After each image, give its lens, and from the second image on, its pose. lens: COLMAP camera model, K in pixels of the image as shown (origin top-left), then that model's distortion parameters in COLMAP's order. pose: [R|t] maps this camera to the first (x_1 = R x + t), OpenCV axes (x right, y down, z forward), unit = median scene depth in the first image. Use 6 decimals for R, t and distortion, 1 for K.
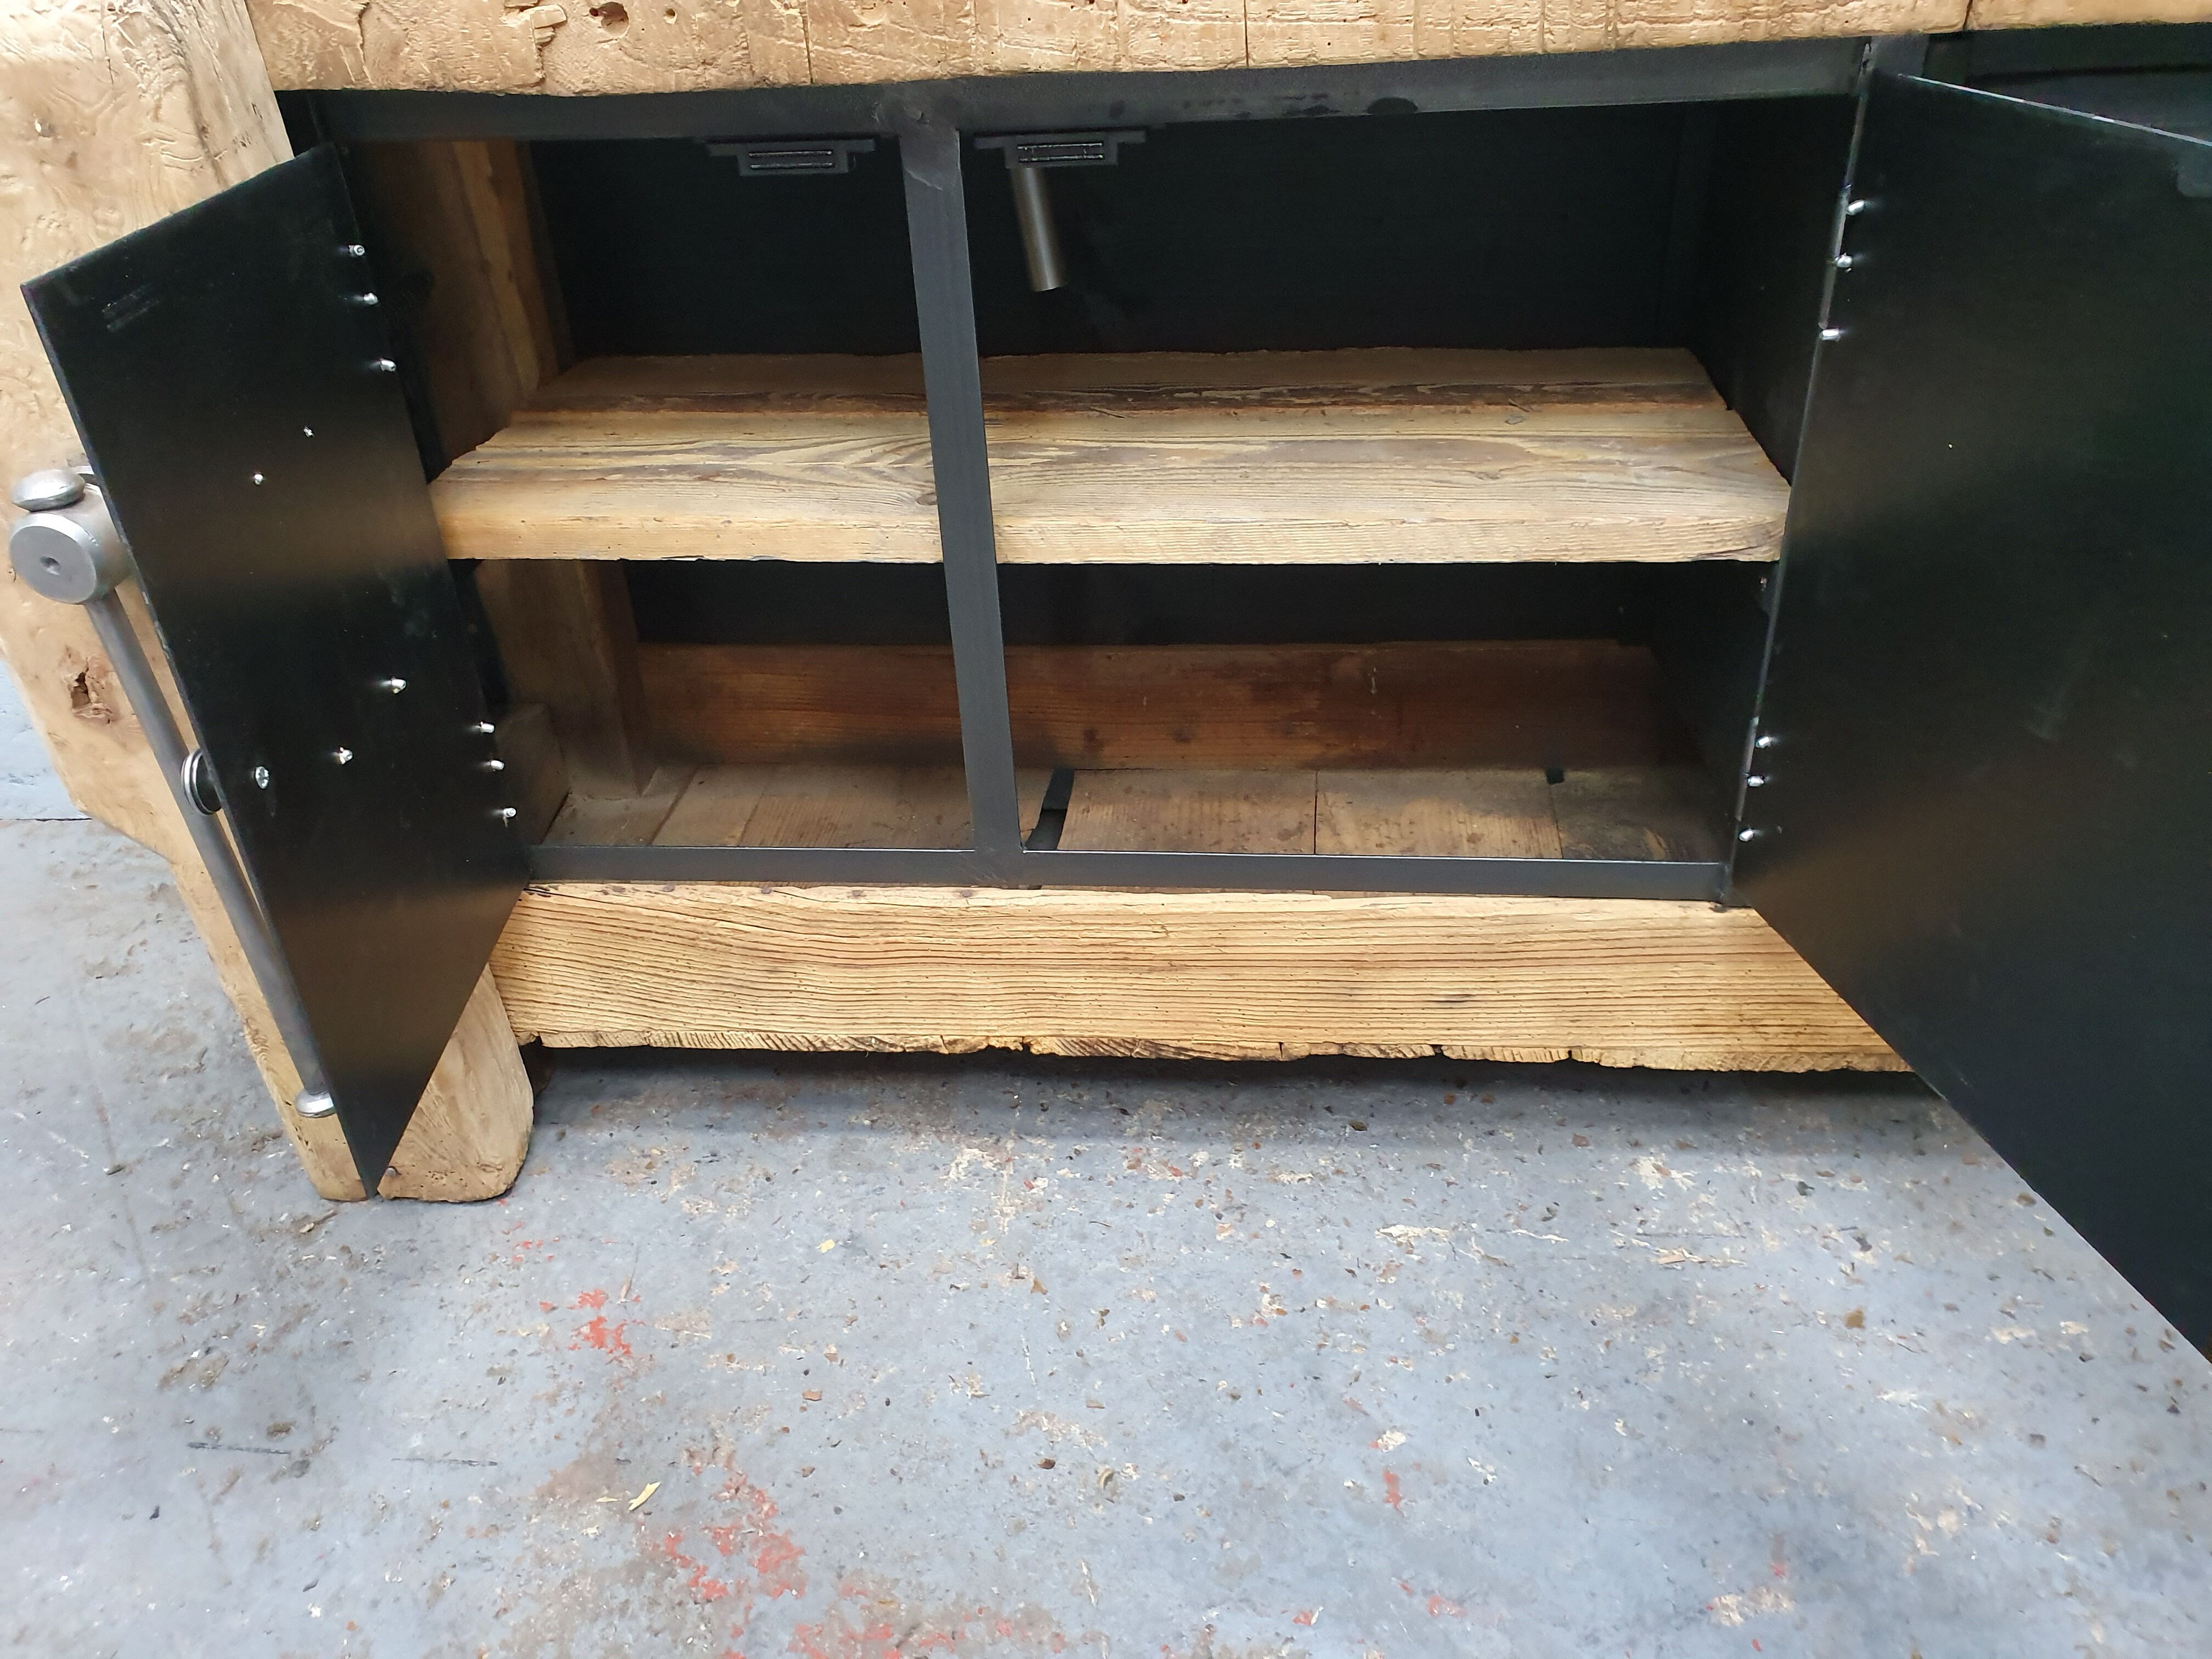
lens RADIAL K [[1715.8, 0, 1095.3], [0, 1715.8, 823.3], [0, 0, 1]] dist [0.007563, 0.004031]
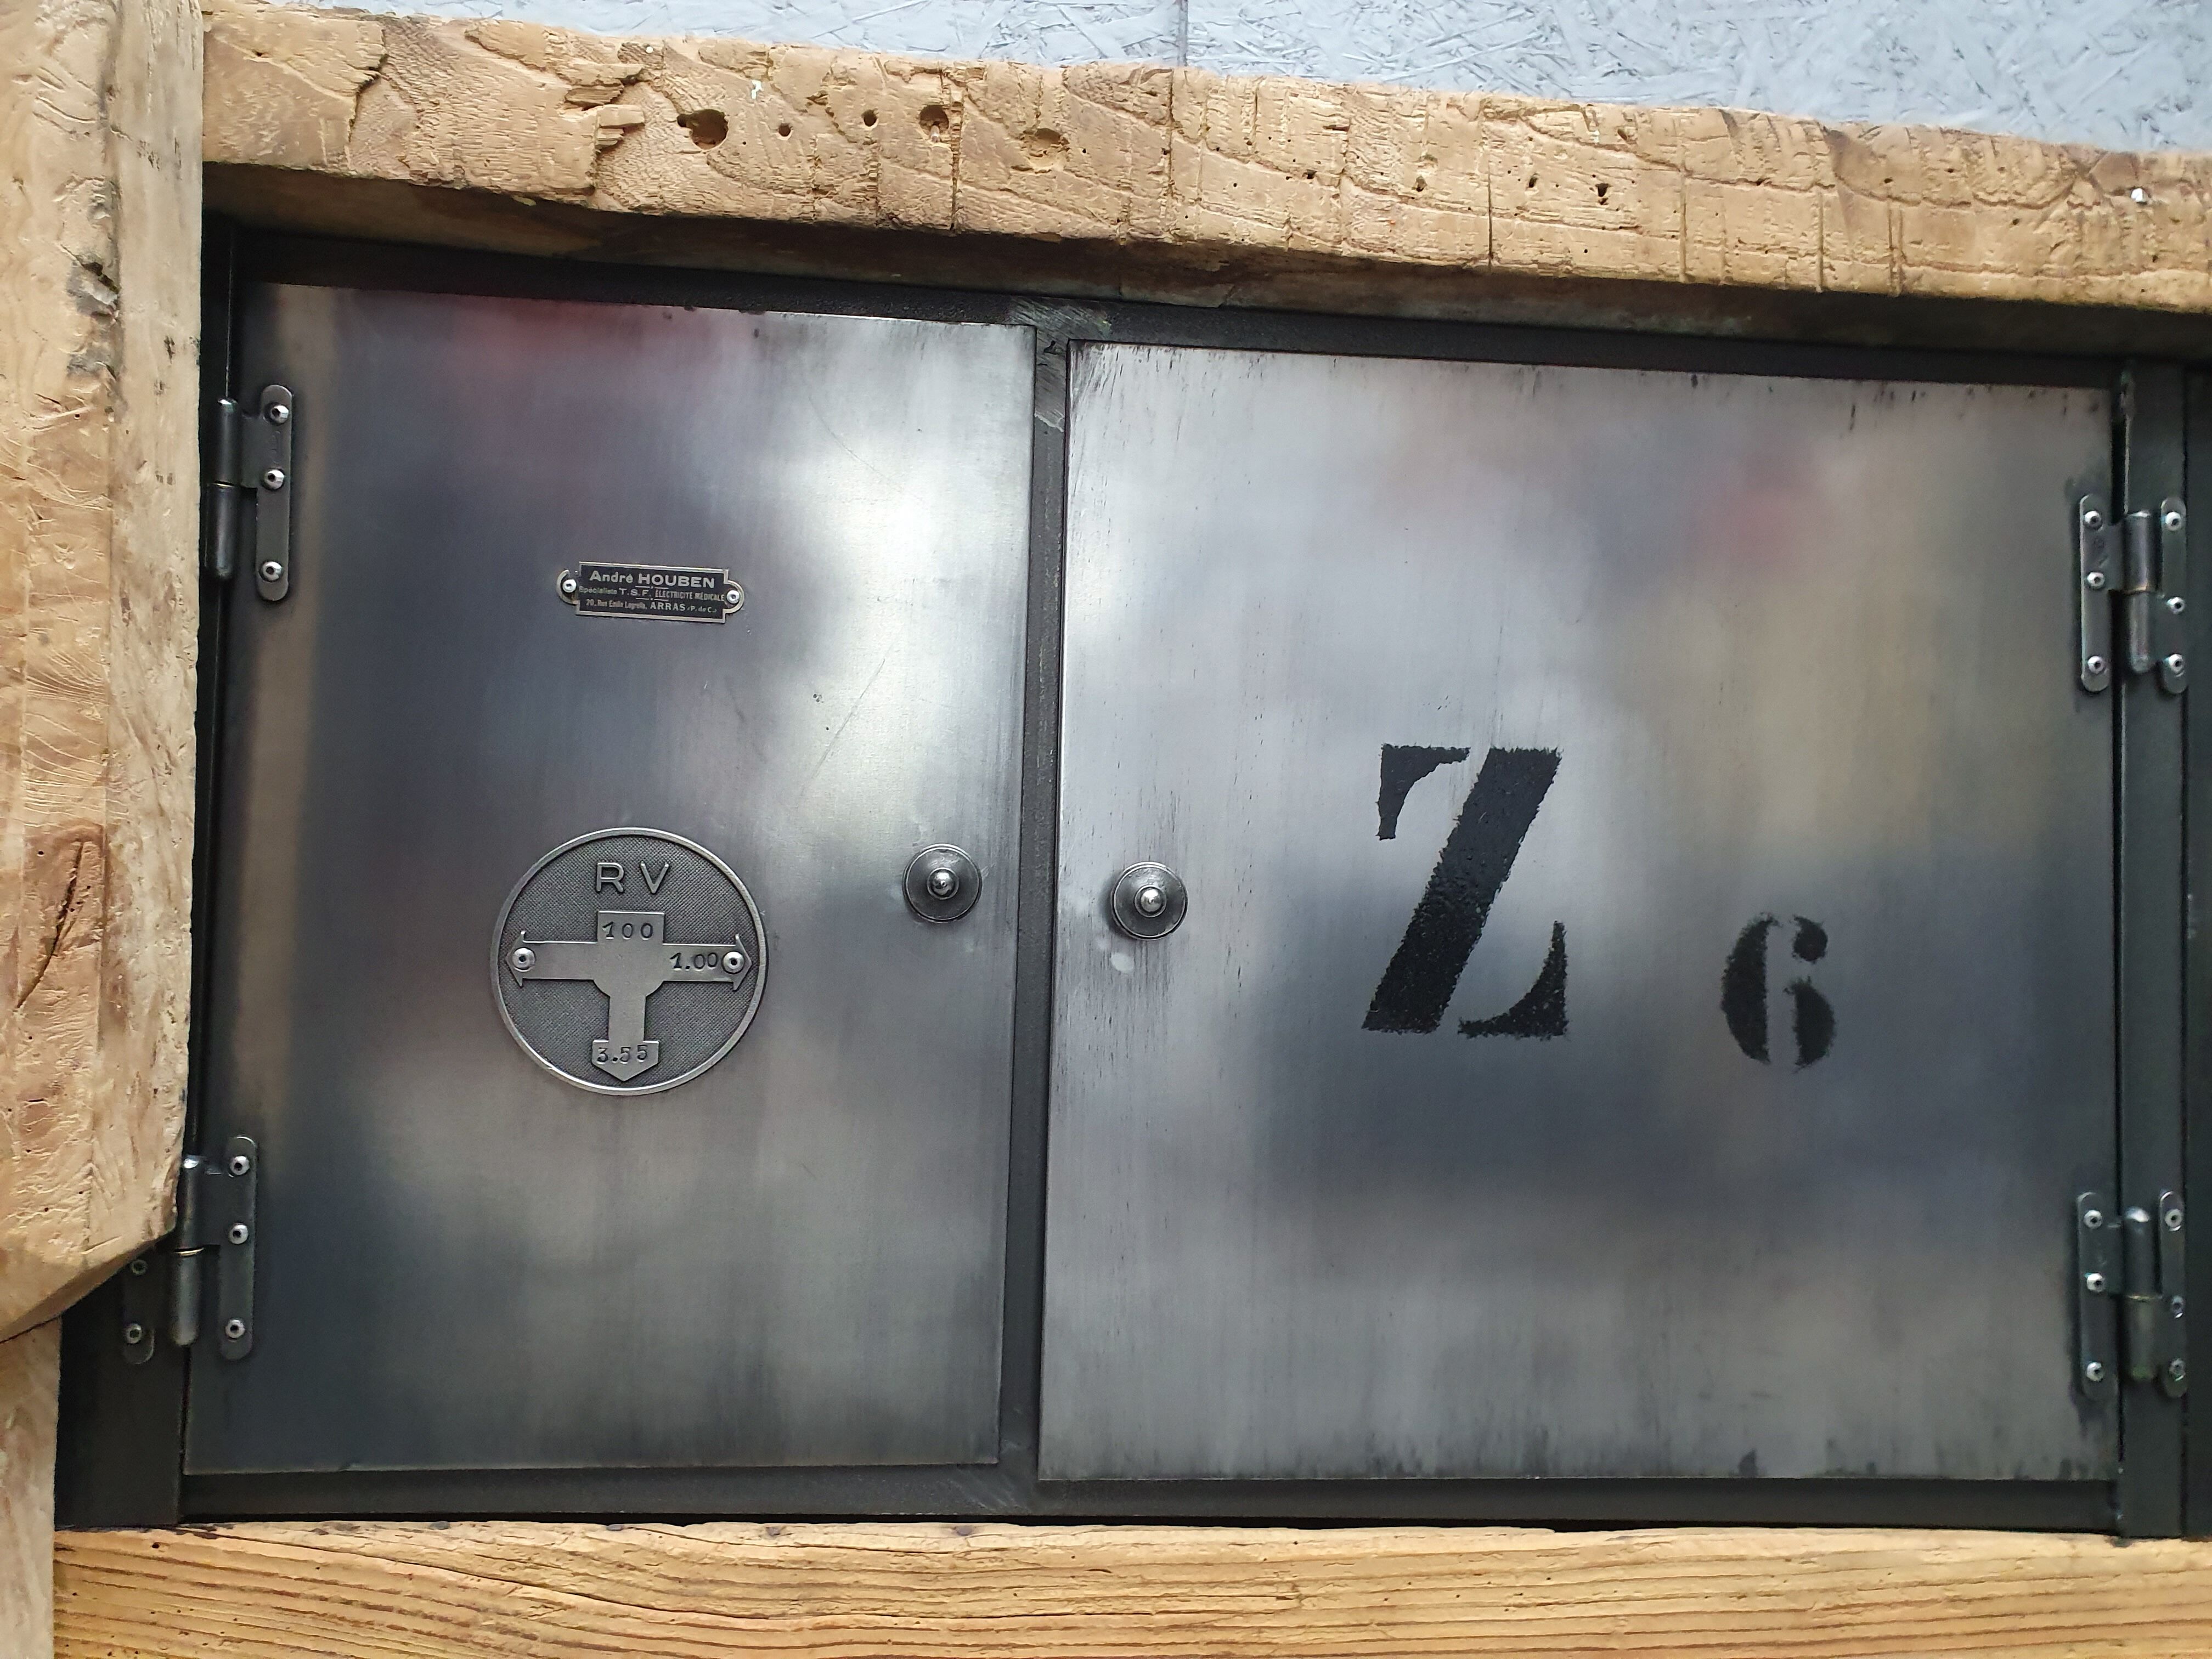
lens RADIAL K [[1728.0, 0, 1093.1], [0, 1728.0, 859.8], [0, 0, 1]] dist [0.004148, 0.004761]
pose [[0.980453, 0.085939, 0.176995, -0.166213], [0.026933, 0.832481, -0.553399, 0.189742], [-0.194903, 0.547349, 0.813893, 0.385537]]
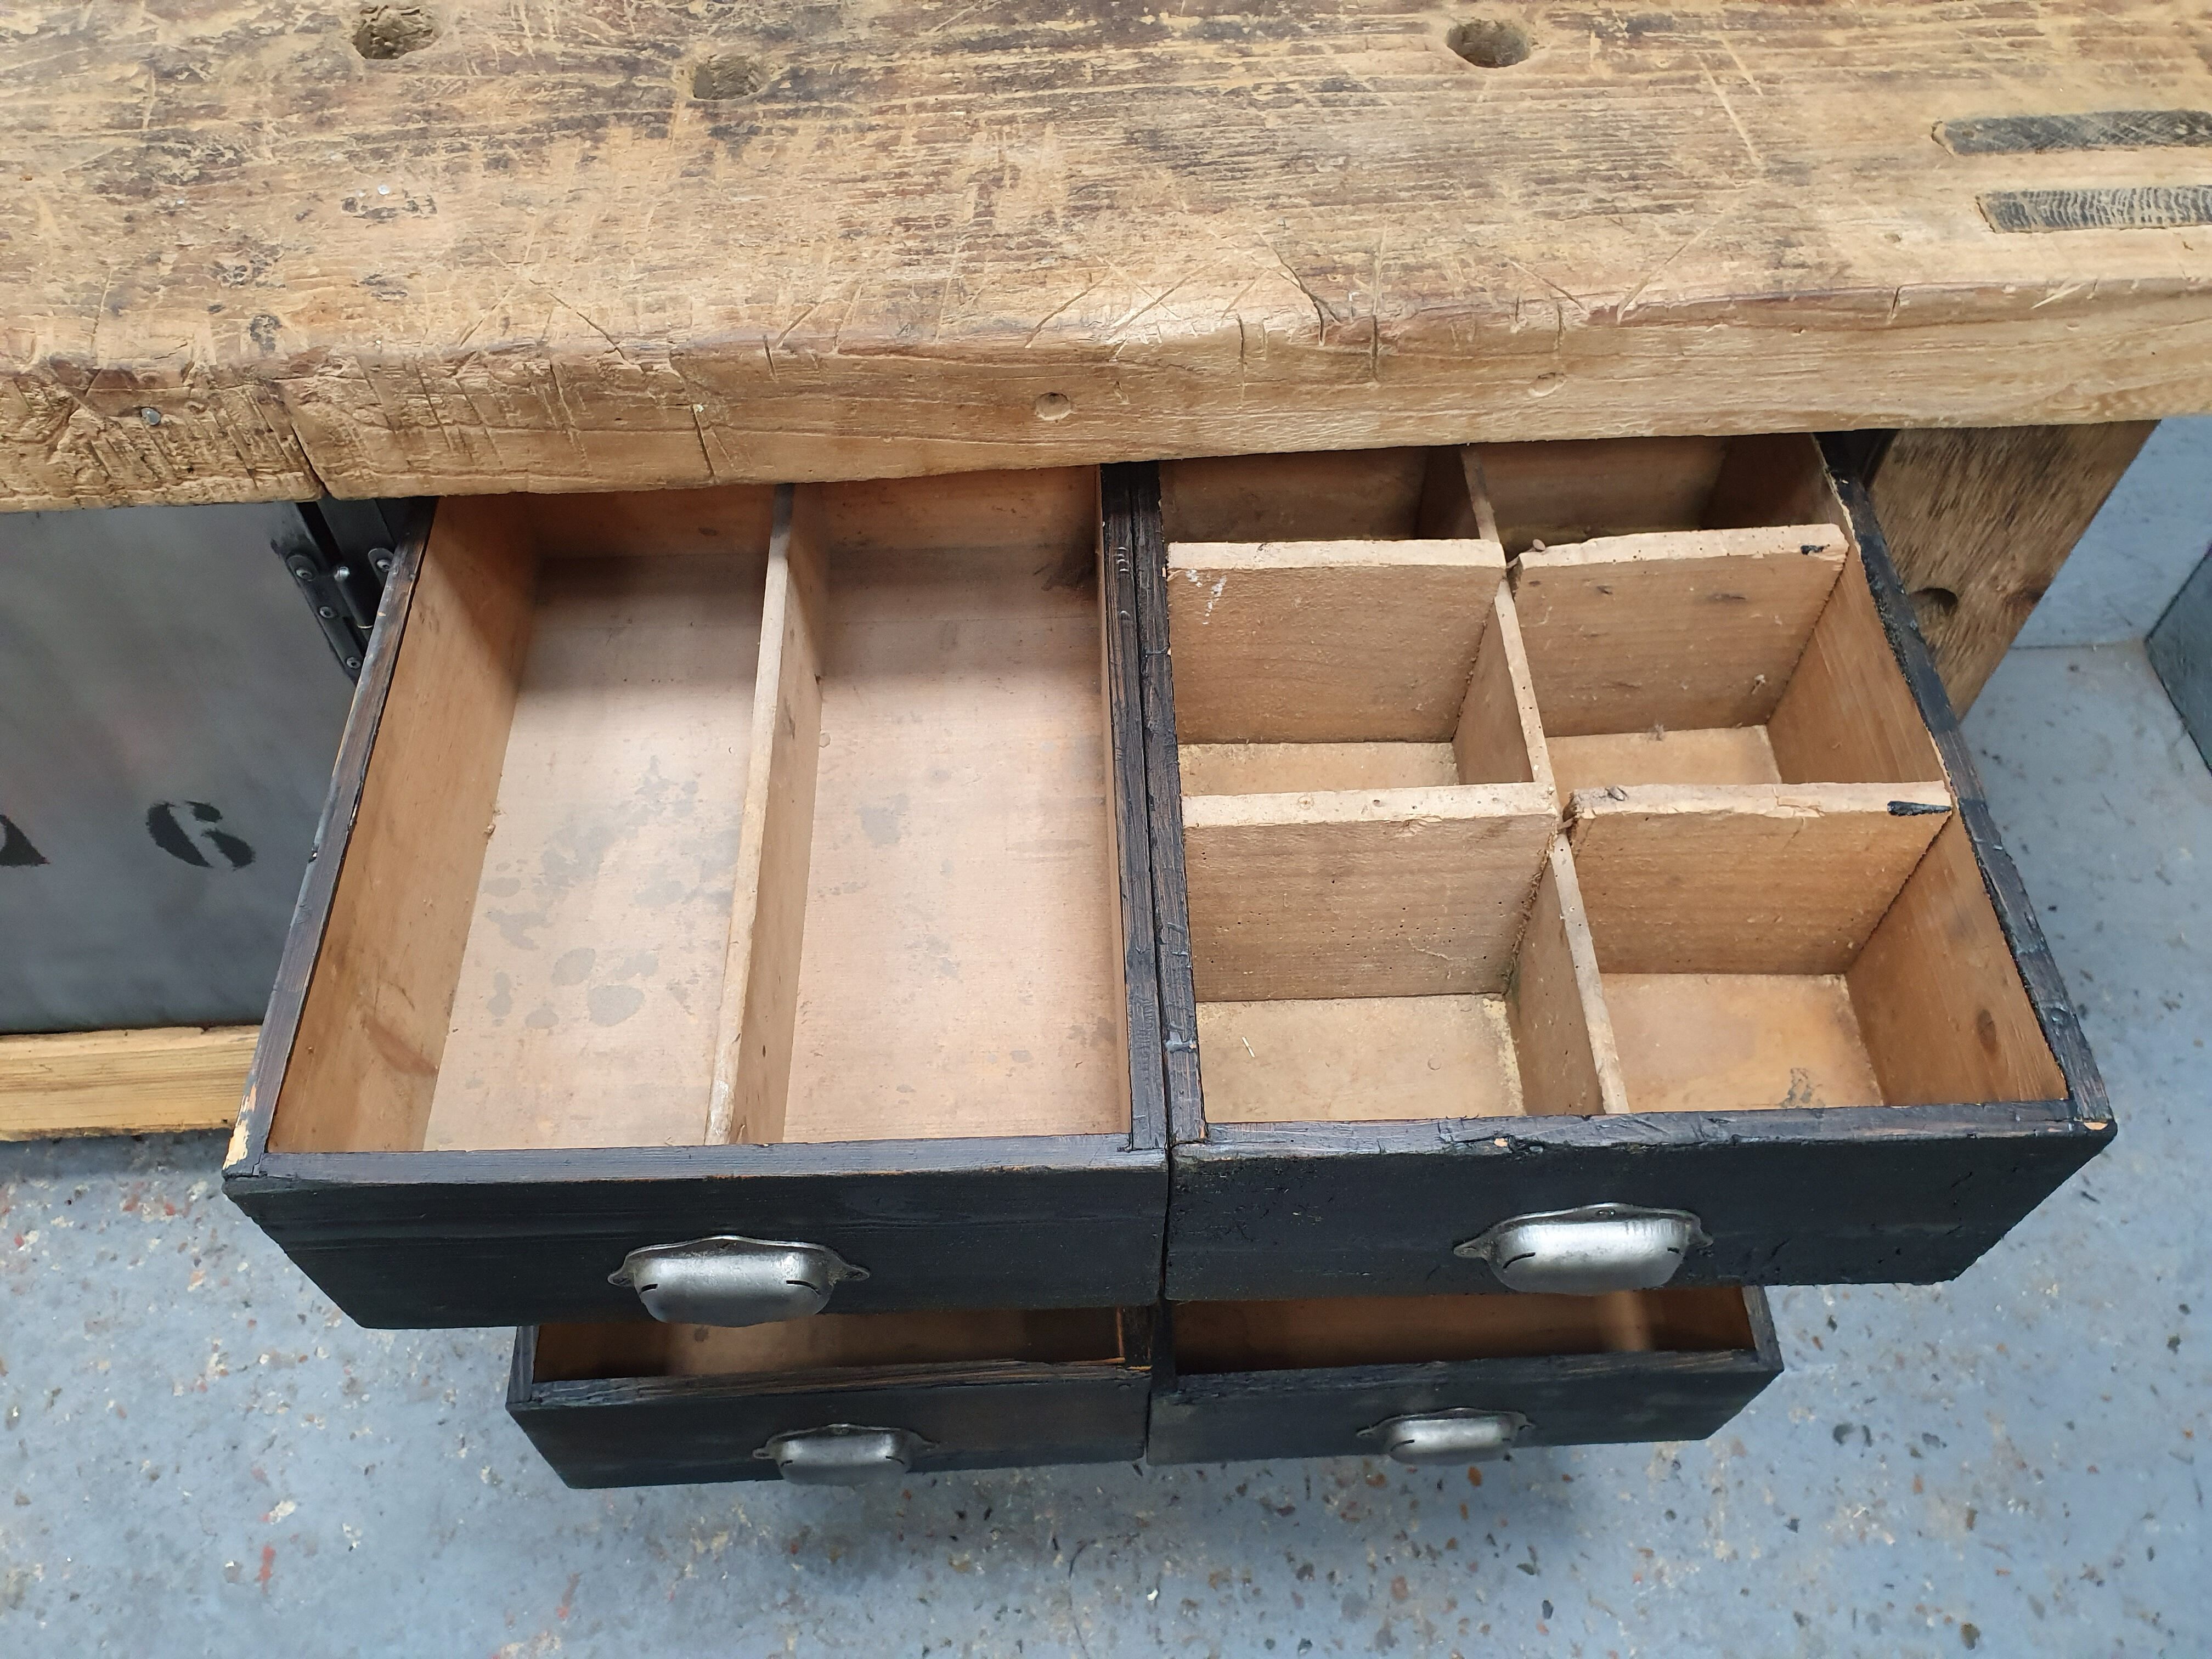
lens RADIAL K [[1712.8, 0, 1097.8], [0, 1712.8, 799.5], [0, 0, 1]] dist [-0.023655, 0.073993]
pose [[0.988378, -0.086611, 0.124929, 0.562536], [0.033868, 0.926624, 0.374461, -0.460180], [-0.148195, -0.365878, 0.918788, 0.025366]]
